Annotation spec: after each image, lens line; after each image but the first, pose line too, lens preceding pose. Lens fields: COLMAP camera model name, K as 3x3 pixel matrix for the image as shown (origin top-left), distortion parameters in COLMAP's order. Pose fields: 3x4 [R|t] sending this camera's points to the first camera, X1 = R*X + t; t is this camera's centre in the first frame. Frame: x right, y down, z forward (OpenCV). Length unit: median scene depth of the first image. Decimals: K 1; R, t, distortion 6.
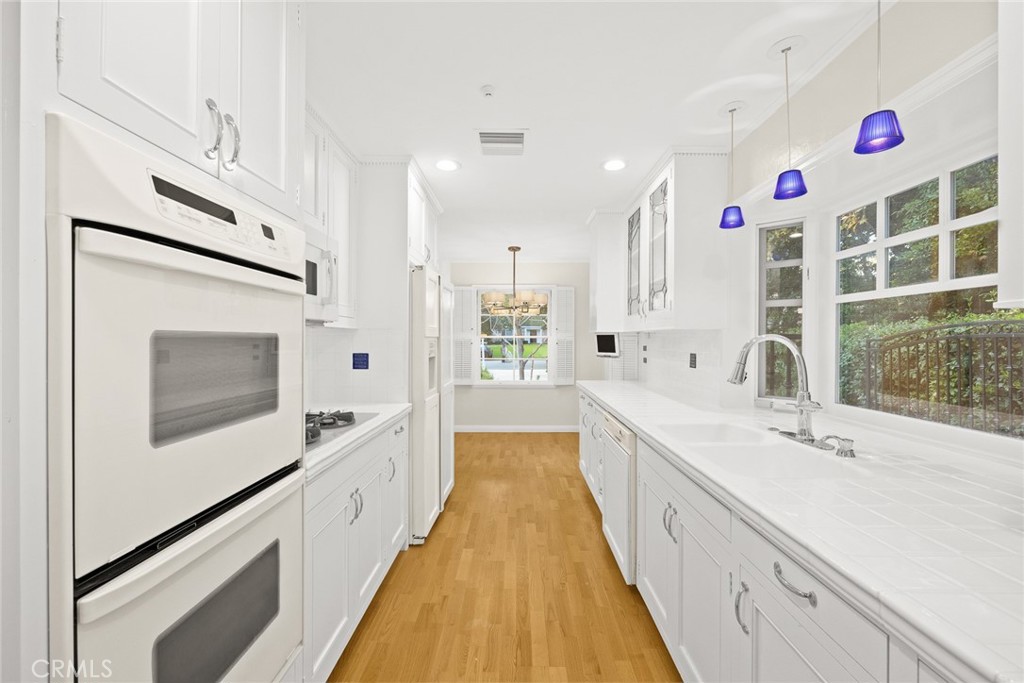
lens RADIAL K [[411.2, 0, 512.2], [0, 411.2, 341.7], [0, 0, 1]] dist [0.002640, 0.000091]
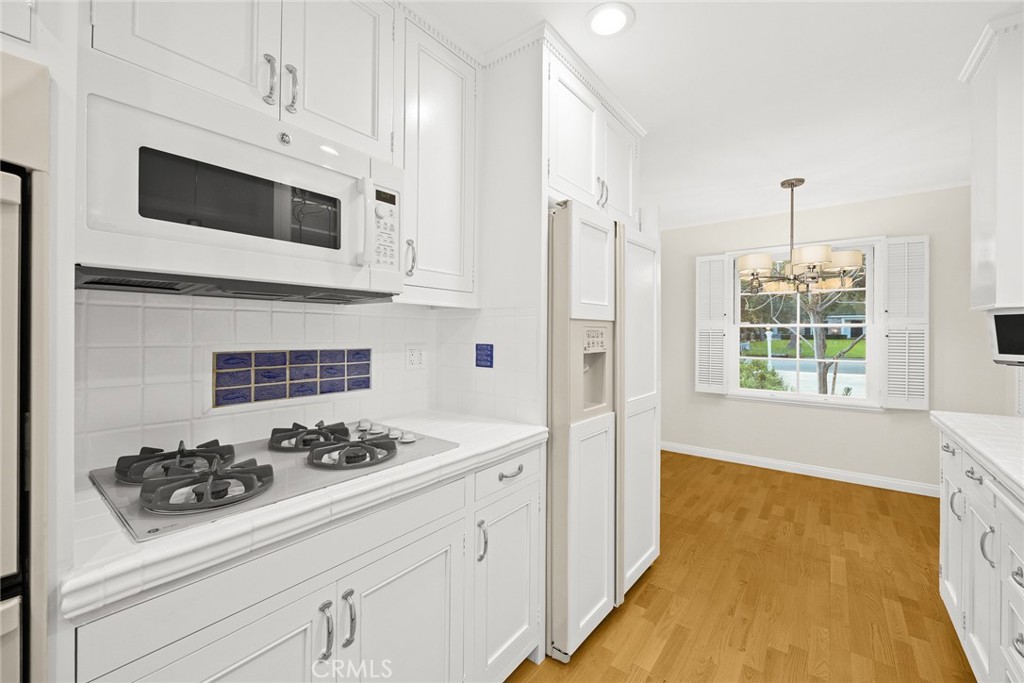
lens RADIAL K [[411.2, 0, 516.5], [0, 411.2, 332.3], [0, 0, 1]] dist [0.002640, 0.000091]
pose [[0.799634, 0.000874, -0.600487, 0.054472], [-0.005870, 0.999963, -0.006361, 0.007734], [0.600459, 0.008611, 0.799609, 0.299851]]
